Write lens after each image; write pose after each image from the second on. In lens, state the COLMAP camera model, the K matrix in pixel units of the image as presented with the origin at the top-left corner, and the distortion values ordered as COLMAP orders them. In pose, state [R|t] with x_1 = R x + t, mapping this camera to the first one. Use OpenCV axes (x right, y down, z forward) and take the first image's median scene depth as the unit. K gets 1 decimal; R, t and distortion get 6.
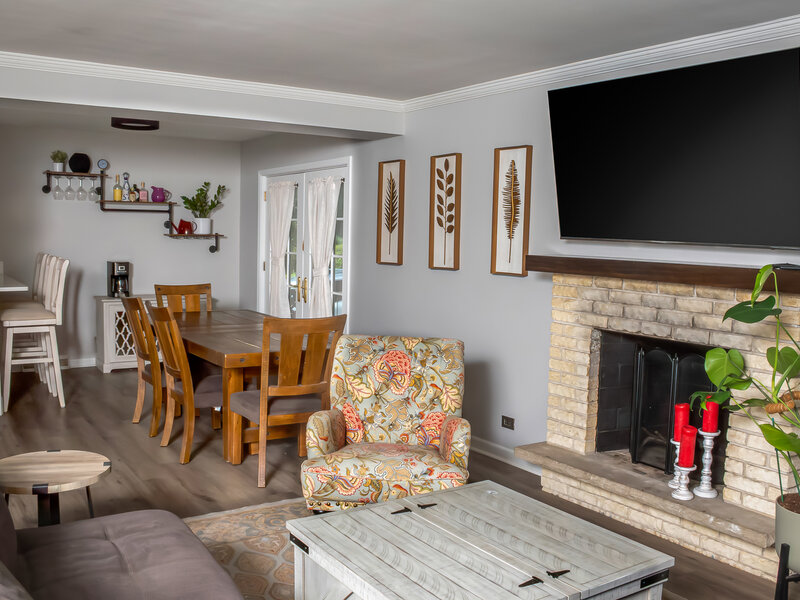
lens RADIAL K [[765.2, 0, 400.0], [0, 765.2, 300.0], [0, 0, 1]] dist [-0.146523, 0.128033]
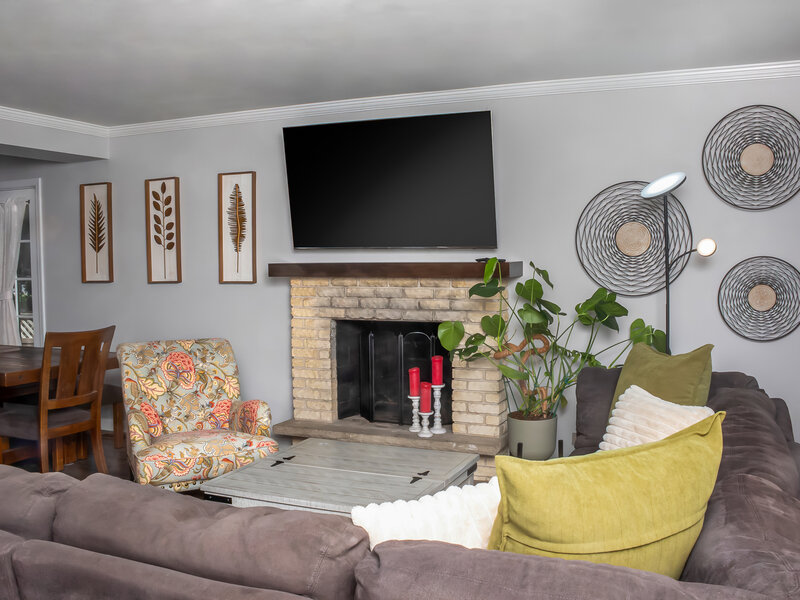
lens RADIAL K [[765.2, 0, 400.0], [0, 765.2, 300.0], [0, 0, 1]] dist [-0.146523, 0.128033]
pose [[0.840234, -0.061308, 0.538747, -0.331986], [0.076123, 0.997085, -0.005257, 0.021163], [-0.536854, 0.045428, 0.842451, -0.121963]]
